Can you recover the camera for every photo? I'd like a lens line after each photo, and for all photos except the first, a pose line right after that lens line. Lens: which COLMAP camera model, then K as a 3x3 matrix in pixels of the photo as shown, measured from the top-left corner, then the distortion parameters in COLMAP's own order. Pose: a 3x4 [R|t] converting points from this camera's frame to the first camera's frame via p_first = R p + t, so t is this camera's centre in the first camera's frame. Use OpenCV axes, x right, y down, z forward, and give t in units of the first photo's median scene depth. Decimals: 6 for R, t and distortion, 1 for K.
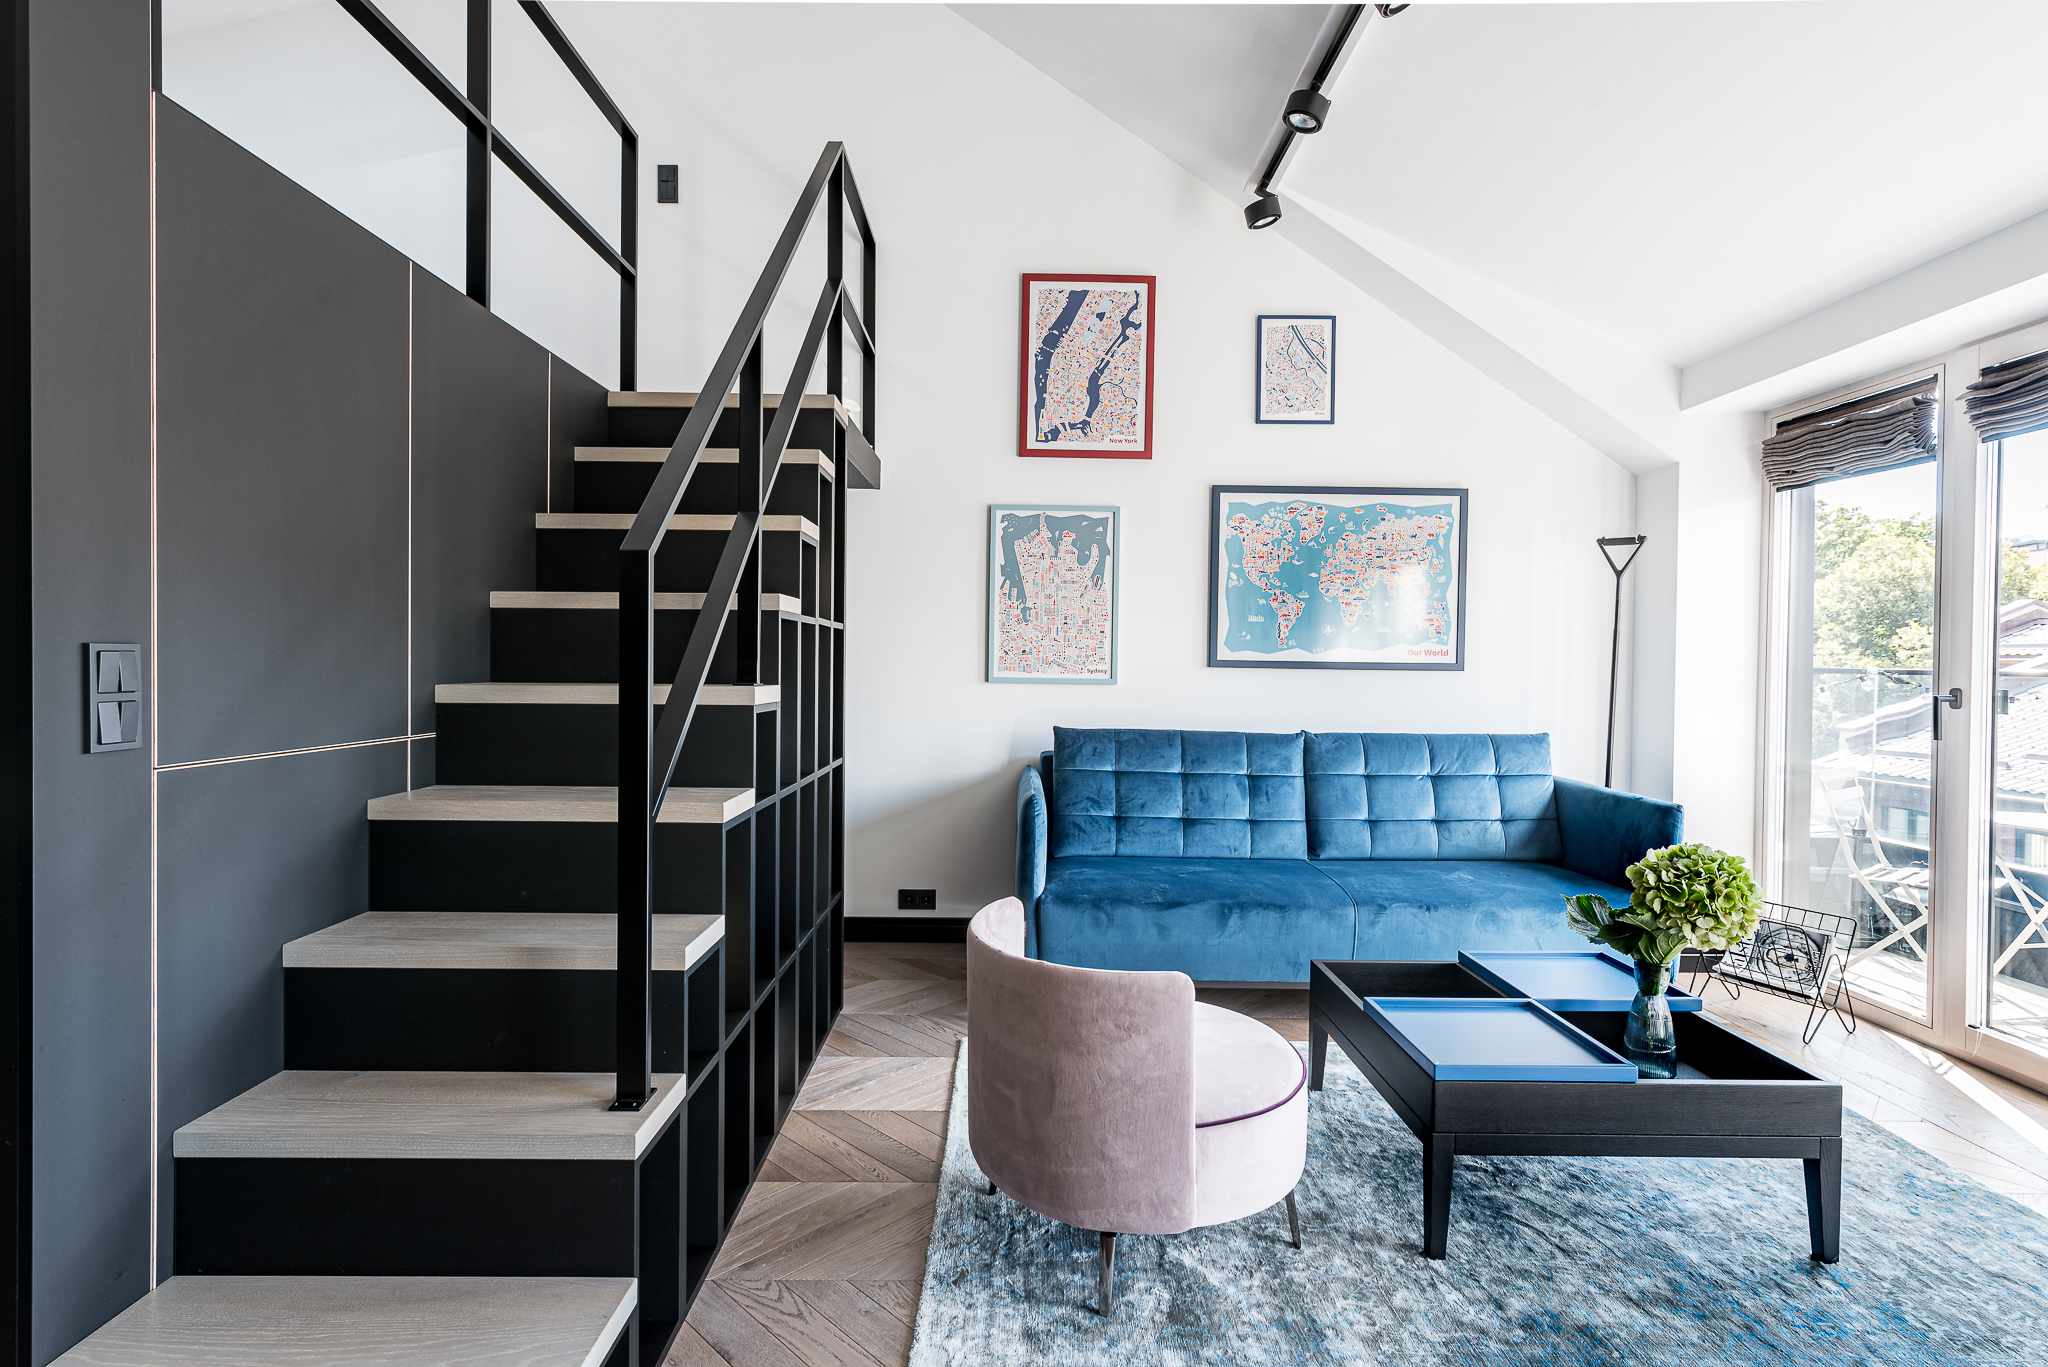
lens RADIAL K [[1009.4, 0, 1017.1], [0, 1009.4, 678.0], [0, 0, 1]] dist [0.001315, 0.000508]
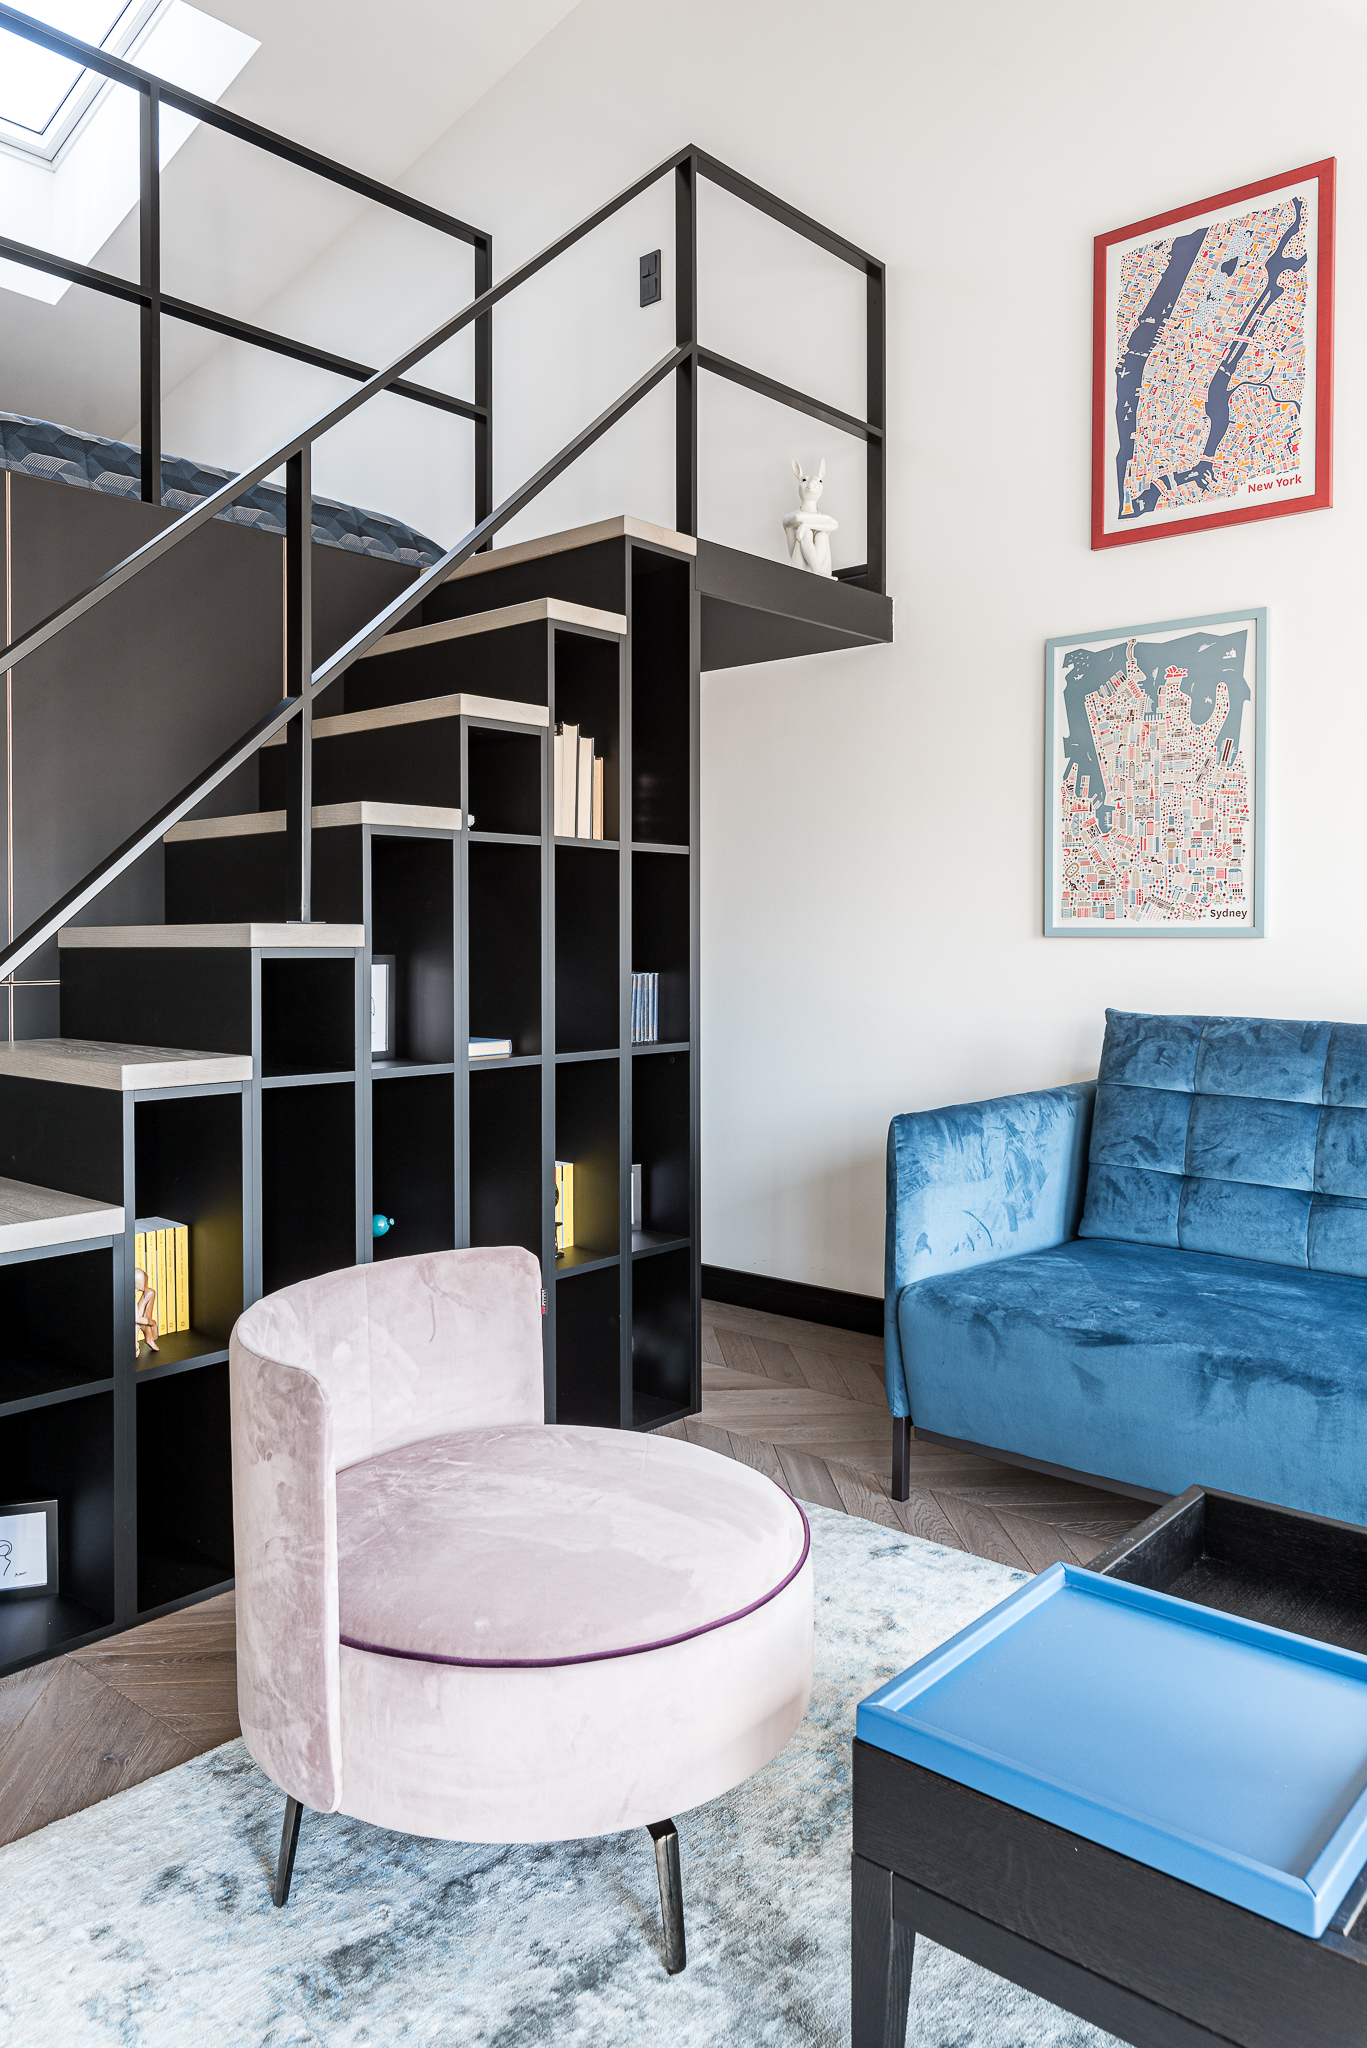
lens RADIAL K [[1443.4, 0, 673.6], [0, 1443.4, 955.2], [0, 0, 1]] dist [-0.000586, -0.000967]
pose [[0.745144, -0.004200, -0.666891, 0.414829], [-0.000671, 0.999975, -0.007048, 0.023882], [0.666904, 0.005699, 0.745122, 0.235690]]
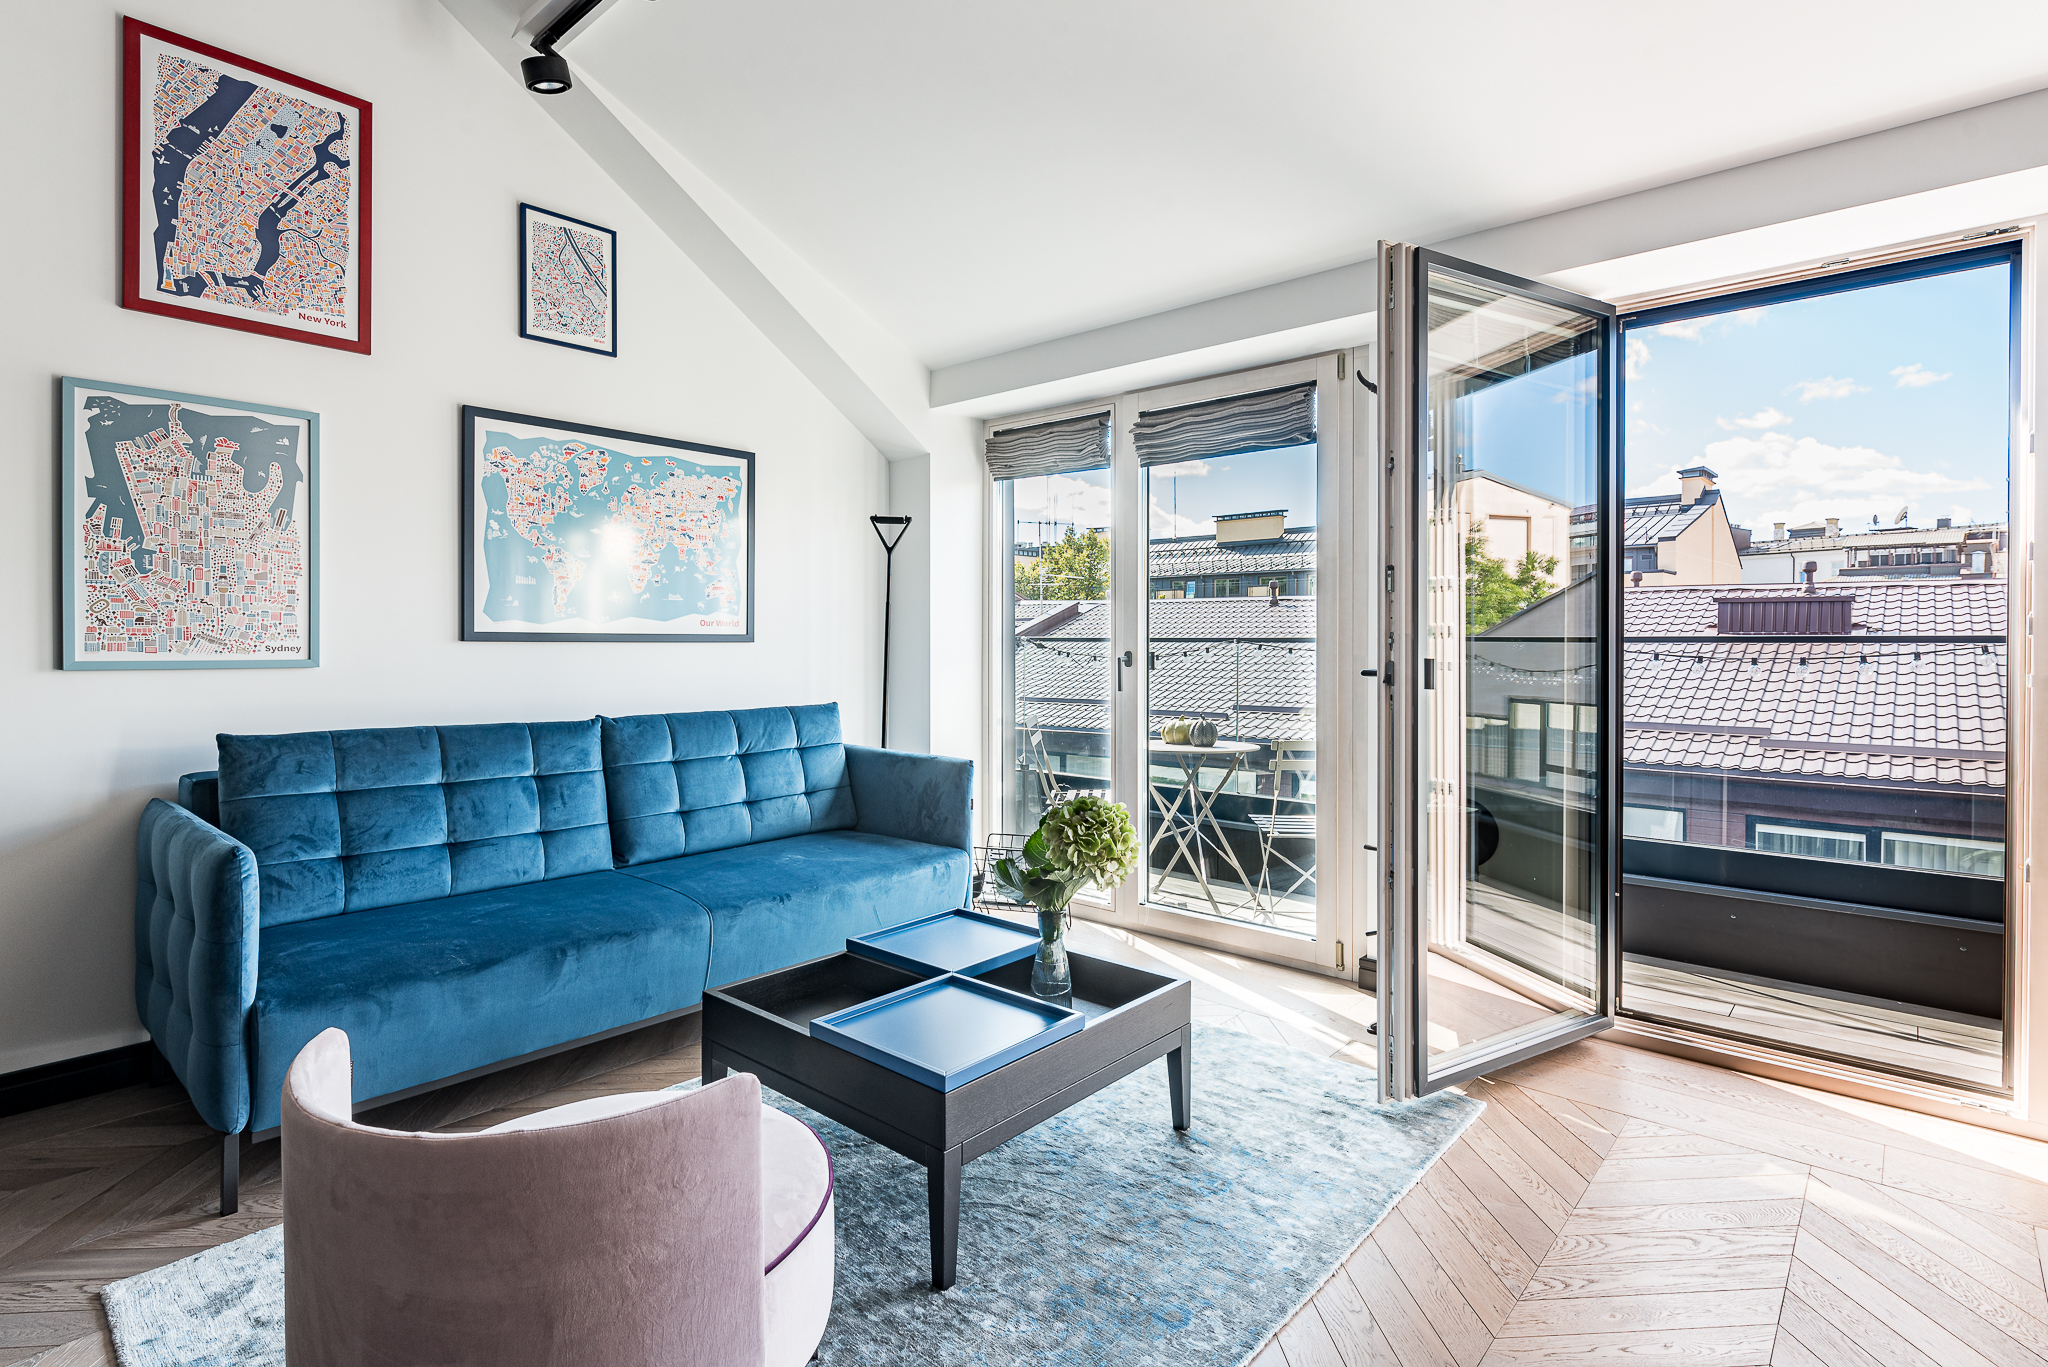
lens RADIAL K [[1006.8, 0, 1056.1], [0, 1006.8, 649.6], [0, 0, 1]] dist [-0.002161, -0.000202]
pose [[0.652354, -0.016996, 0.757724, -0.105032], [0.016211, 0.999833, 0.008470, -0.003731], [-0.757741, 0.006758, 0.652520, 0.172666]]
